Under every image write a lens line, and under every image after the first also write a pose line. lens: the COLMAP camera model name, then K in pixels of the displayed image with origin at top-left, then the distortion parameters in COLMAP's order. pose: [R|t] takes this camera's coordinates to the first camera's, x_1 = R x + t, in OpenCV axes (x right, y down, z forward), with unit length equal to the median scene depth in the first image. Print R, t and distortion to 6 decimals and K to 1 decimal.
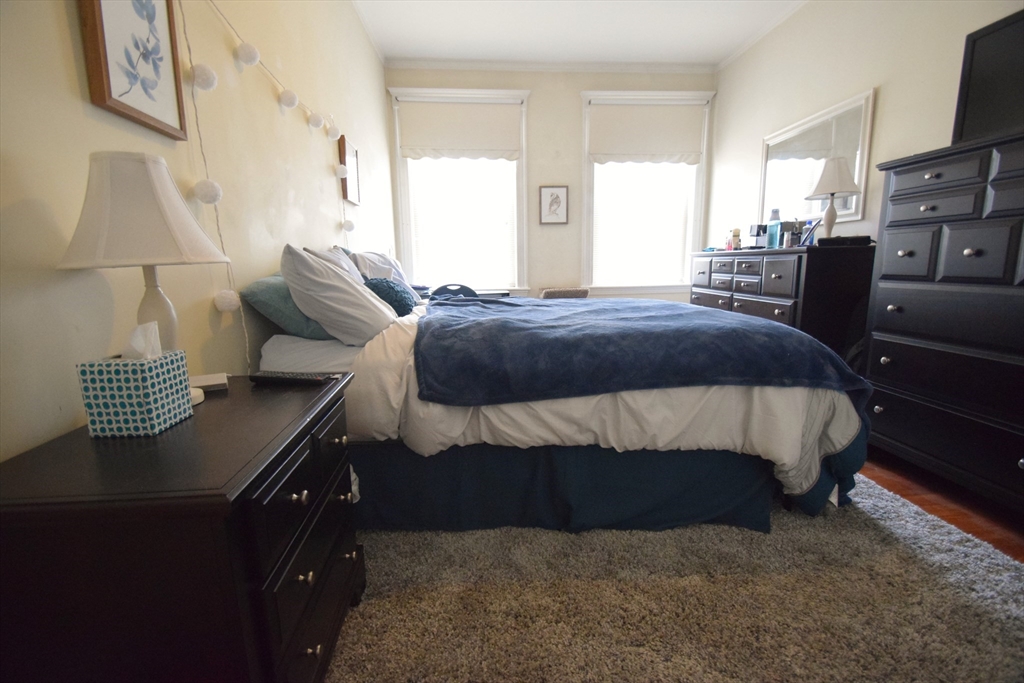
lens RADIAL K [[462.0, 0, 512.0], [0, 462.0, 341.5], [0, 0, 1]] dist [0.014123, -0.000575]
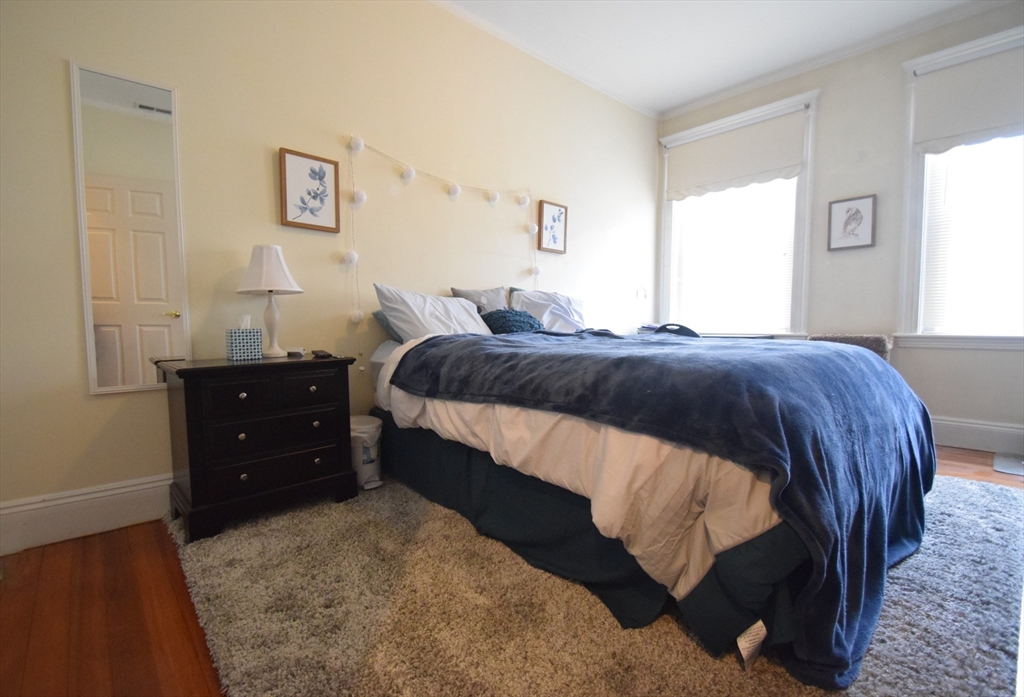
lens RADIAL K [[481.8, 0, 512.0], [0, 481.8, 348.5], [0, 0, 1]] dist [0.047284, -0.036447]
pose [[0.602011, 0.055853, -0.796532, 0.435529], [-0.135673, 0.990200, -0.033107, 0.005031], [0.786877, 0.127998, 0.603690, 0.131478]]
